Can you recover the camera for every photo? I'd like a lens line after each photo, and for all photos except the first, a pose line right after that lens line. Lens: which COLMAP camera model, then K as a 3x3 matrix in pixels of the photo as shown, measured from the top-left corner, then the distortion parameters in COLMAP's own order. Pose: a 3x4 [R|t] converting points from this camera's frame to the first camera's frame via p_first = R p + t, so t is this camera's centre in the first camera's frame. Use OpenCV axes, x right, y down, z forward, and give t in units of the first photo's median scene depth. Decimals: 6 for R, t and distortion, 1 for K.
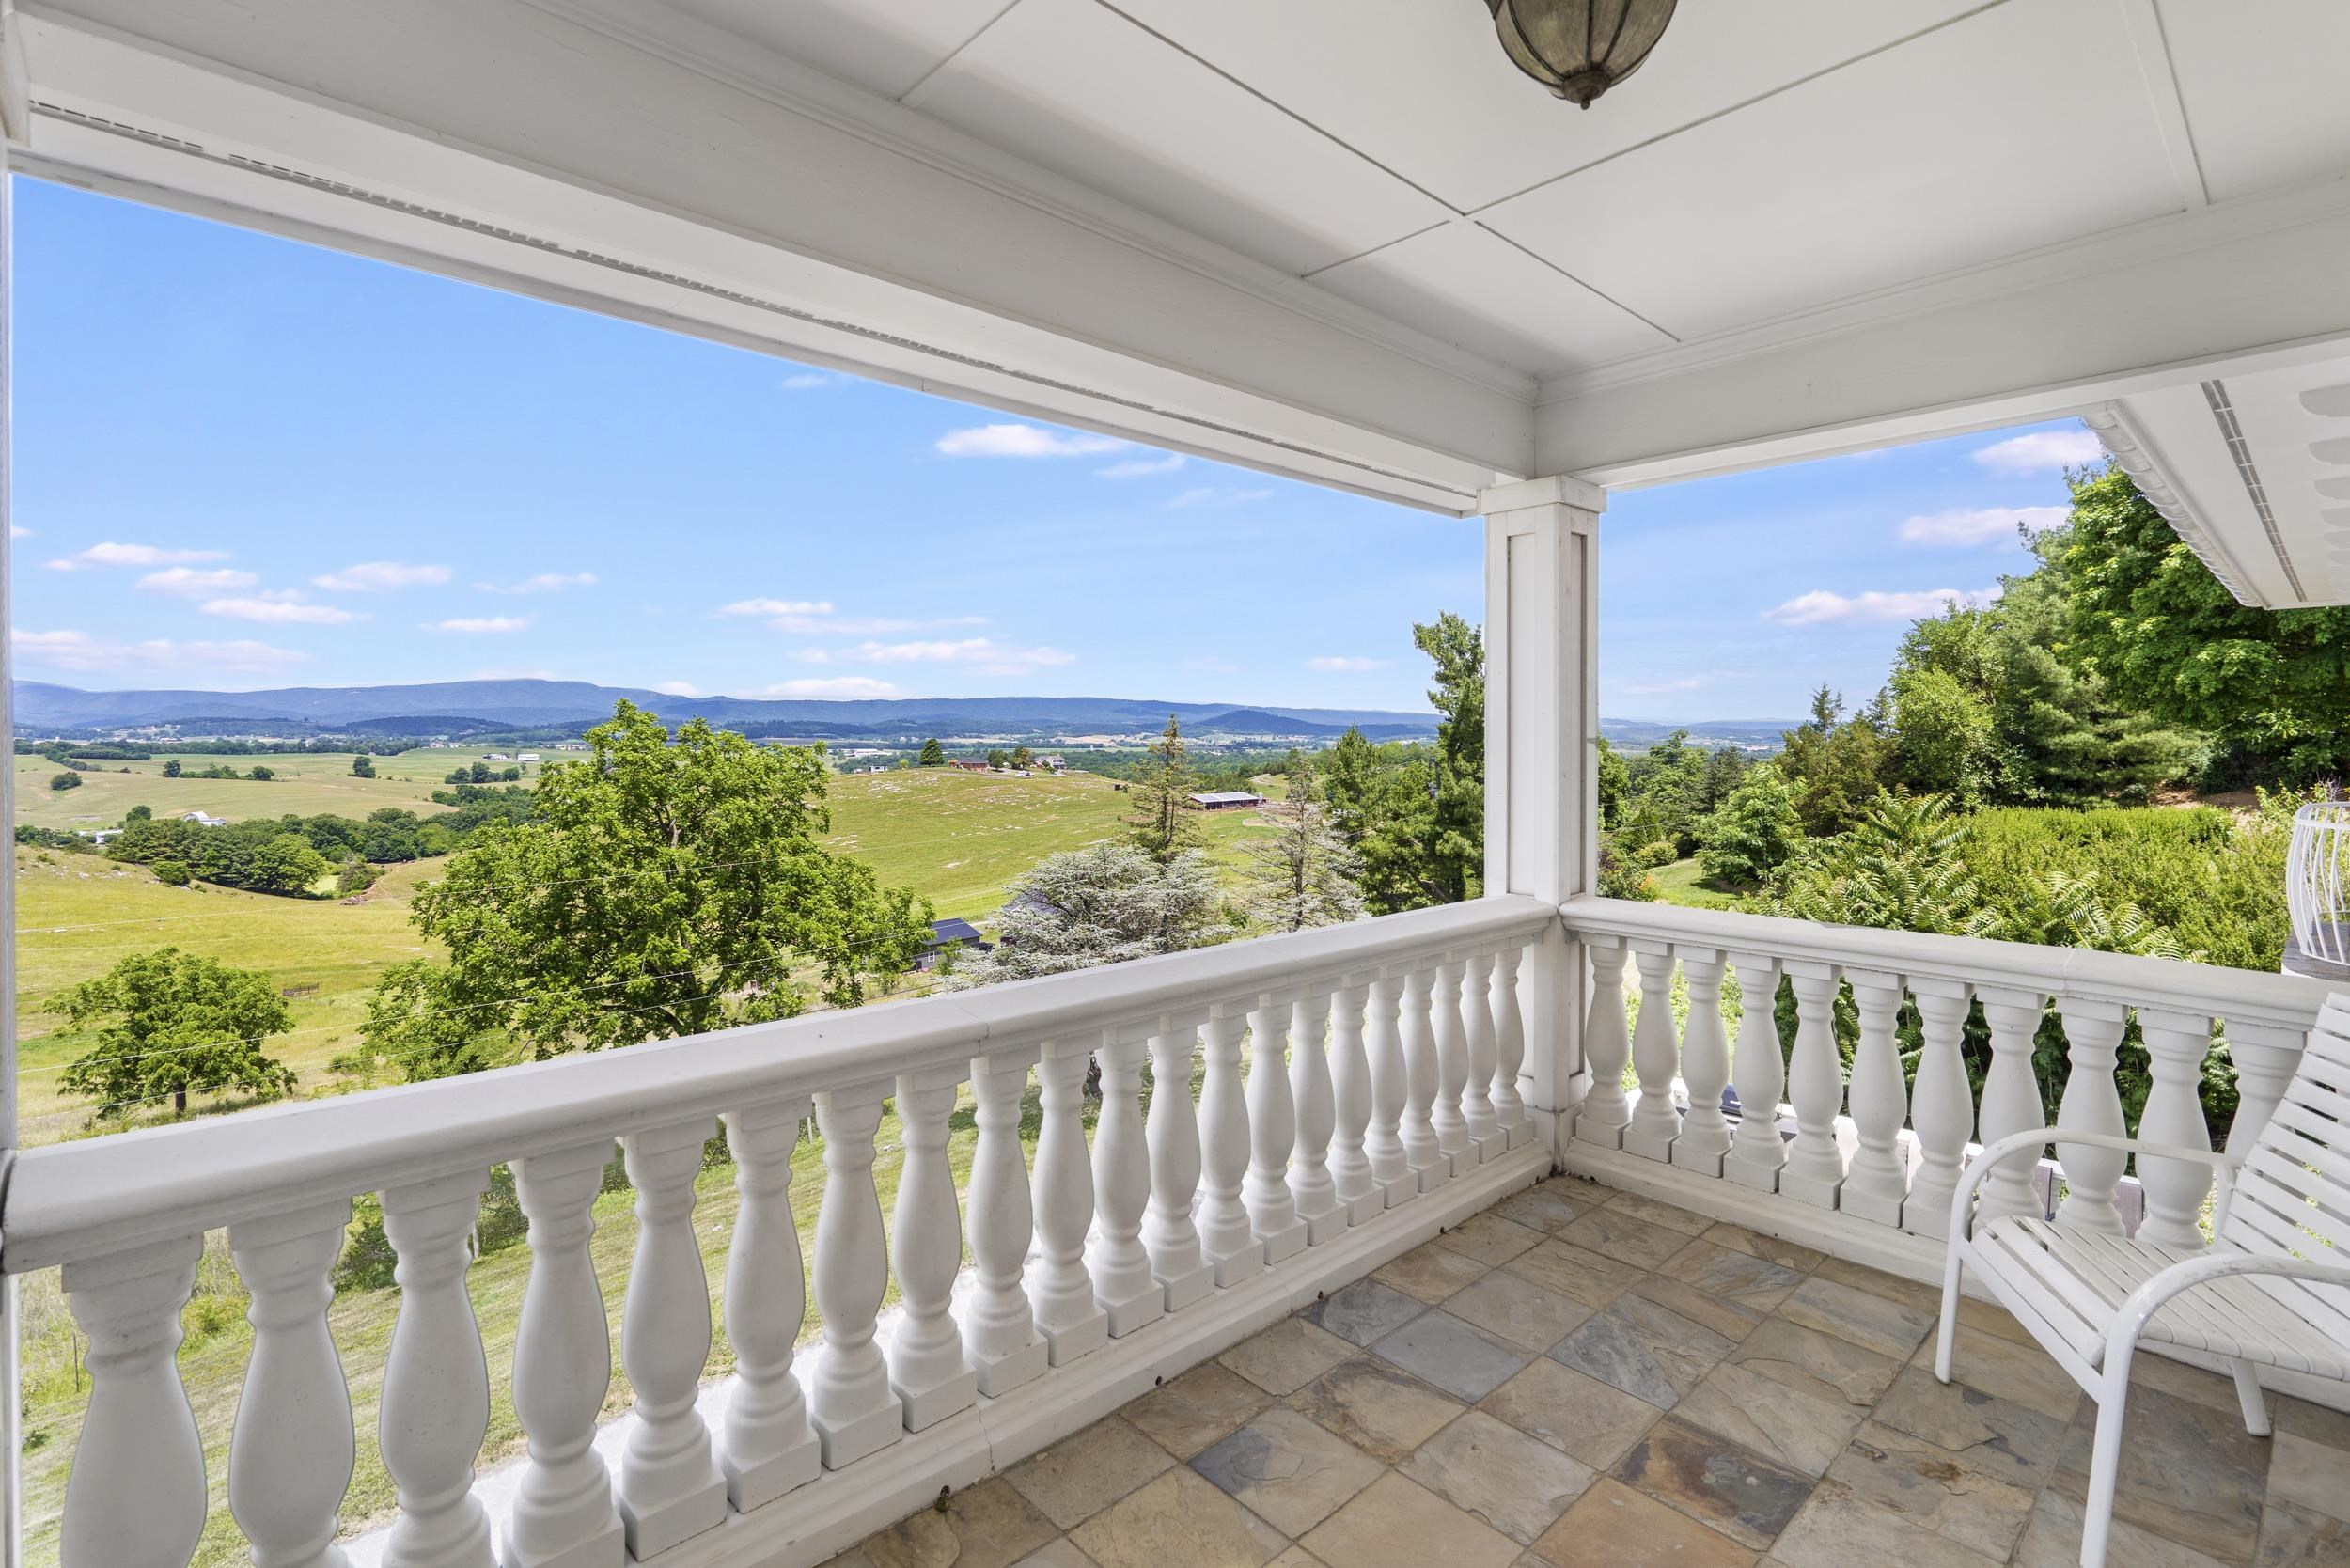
lens RADIAL K [[1080.3, 0, 1136.0], [0, 1080.3, 729.1], [0, 0, 1]] dist [0.000629, -0.000169]
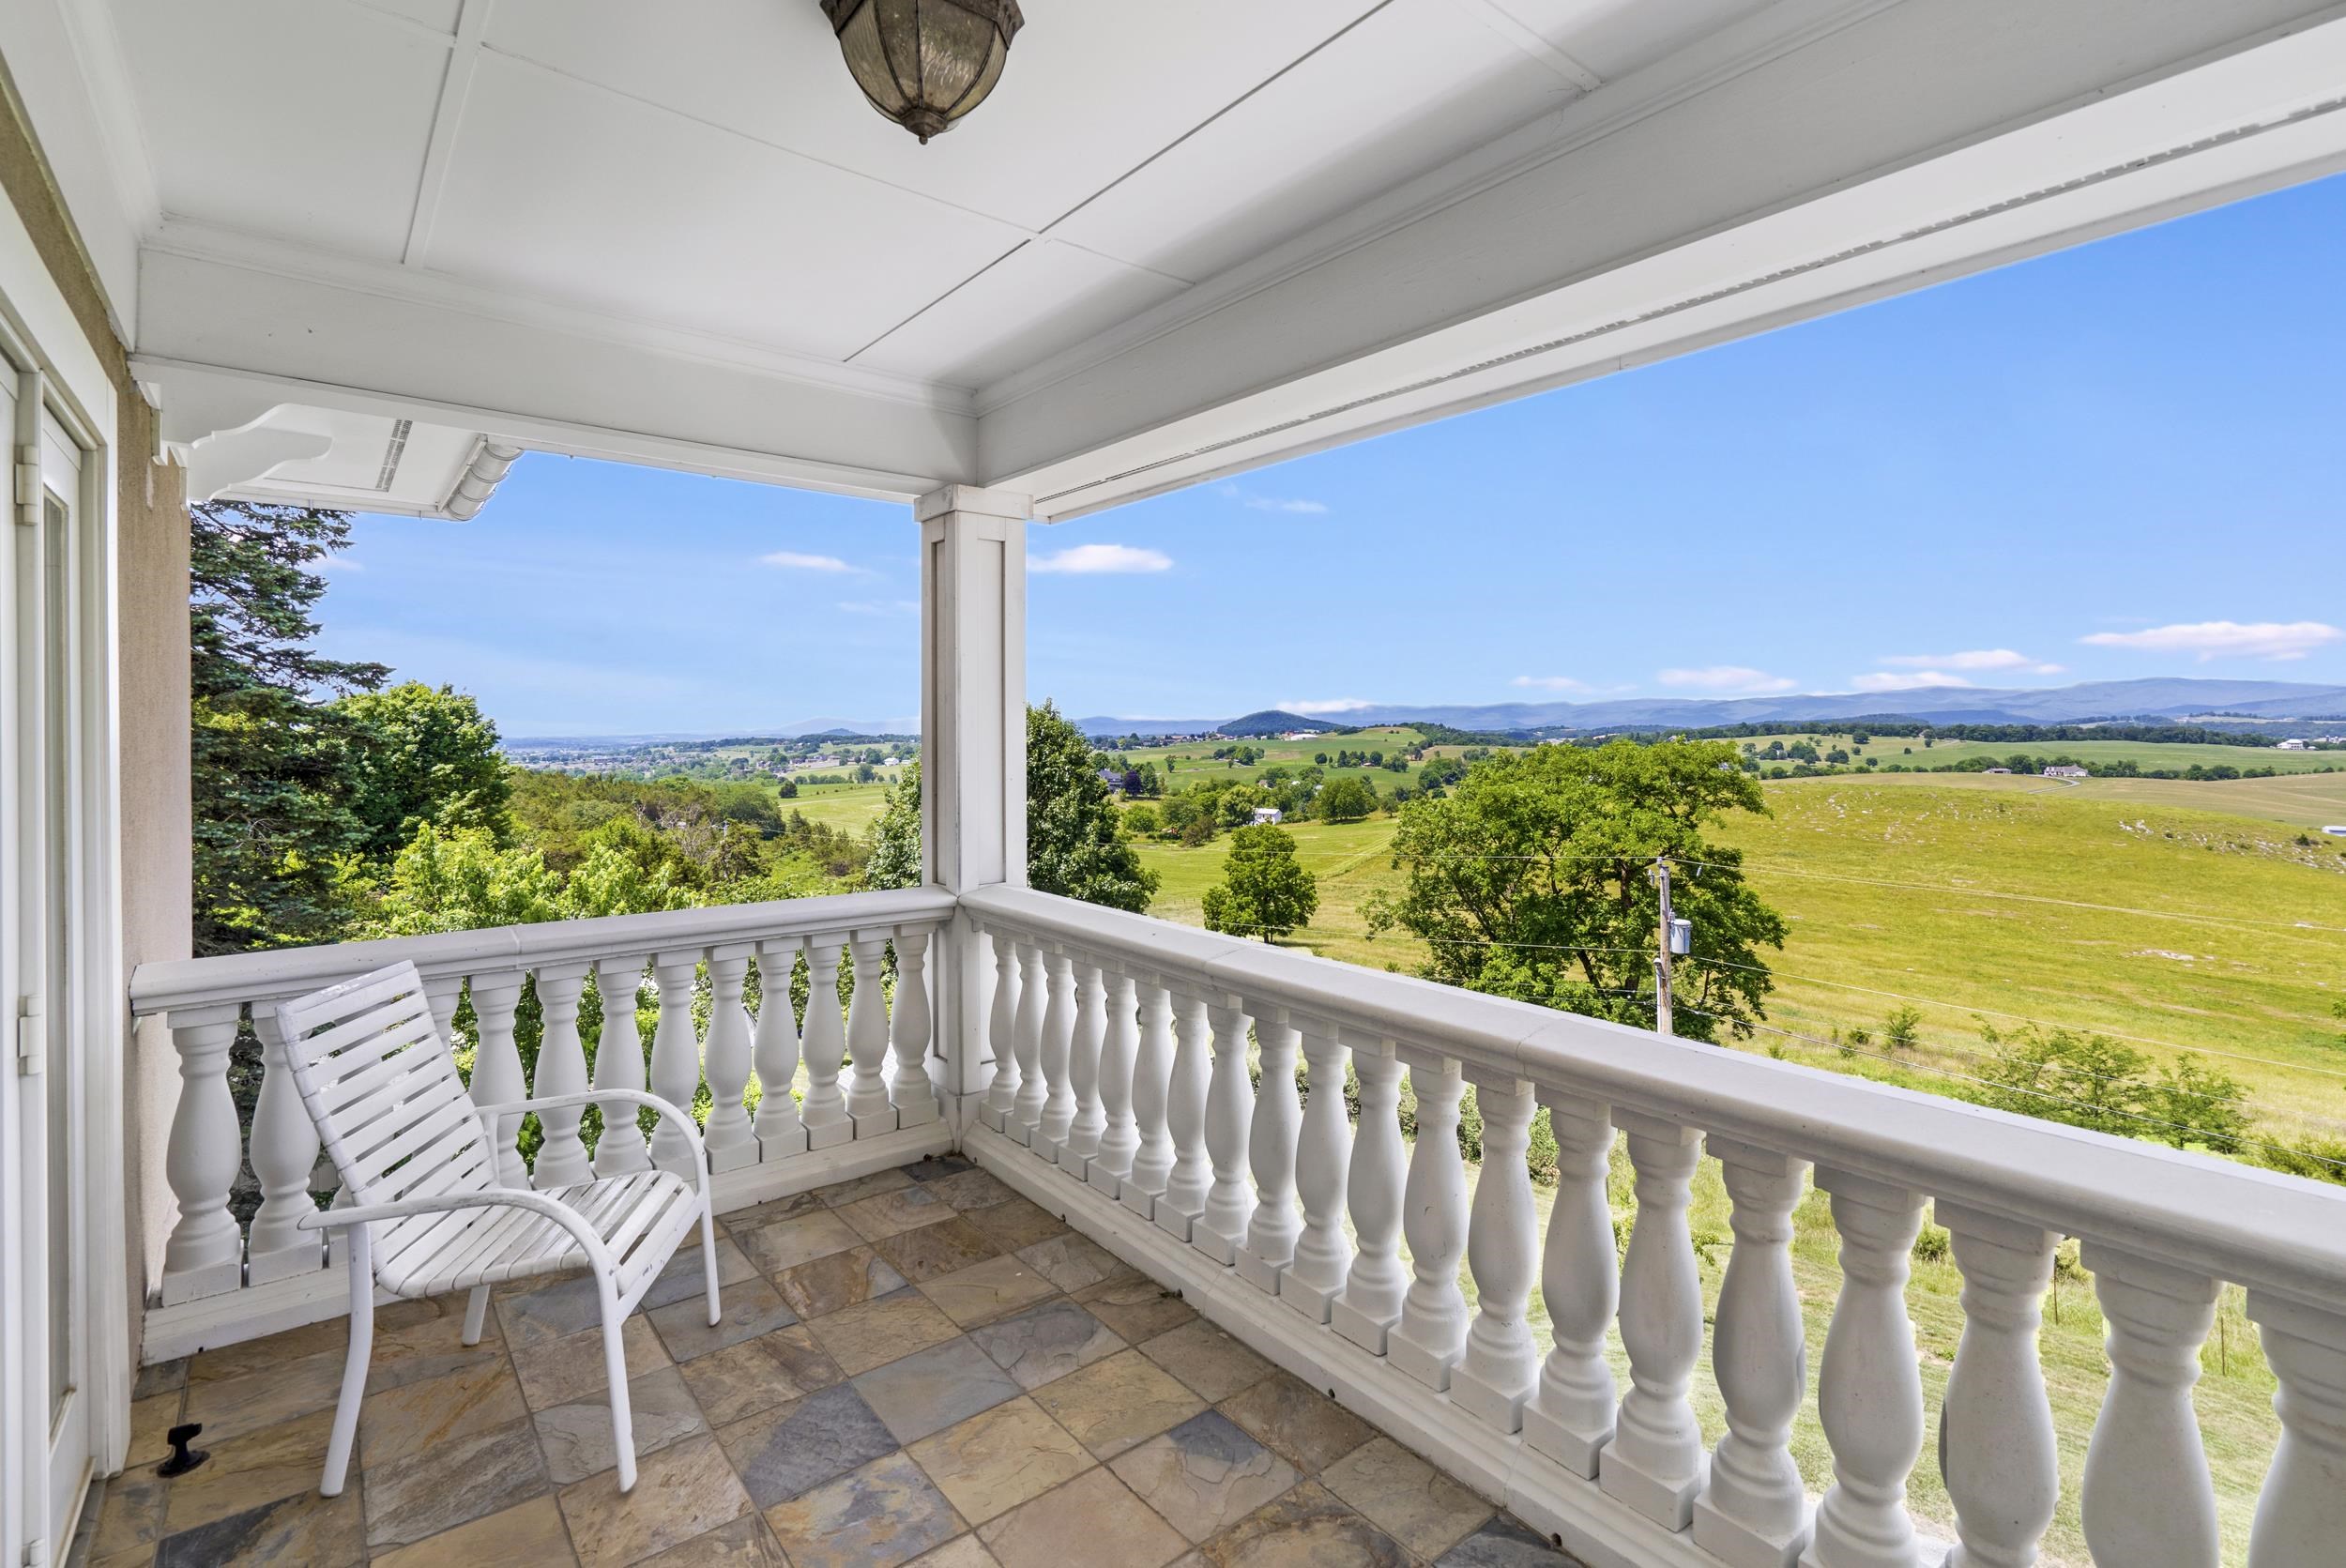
lens RADIAL K [[1078.4, 0, 1160.8], [0, 1078.4, 737.2], [0, 0, 1]] dist [0.000629, -0.000169]
pose [[-0.047747, -0.004183, -0.998851, 0.865500], [-0.009813, 0.999945, -0.003719, 0.009621], [0.998811, 0.009625, -0.047785, 0.760615]]
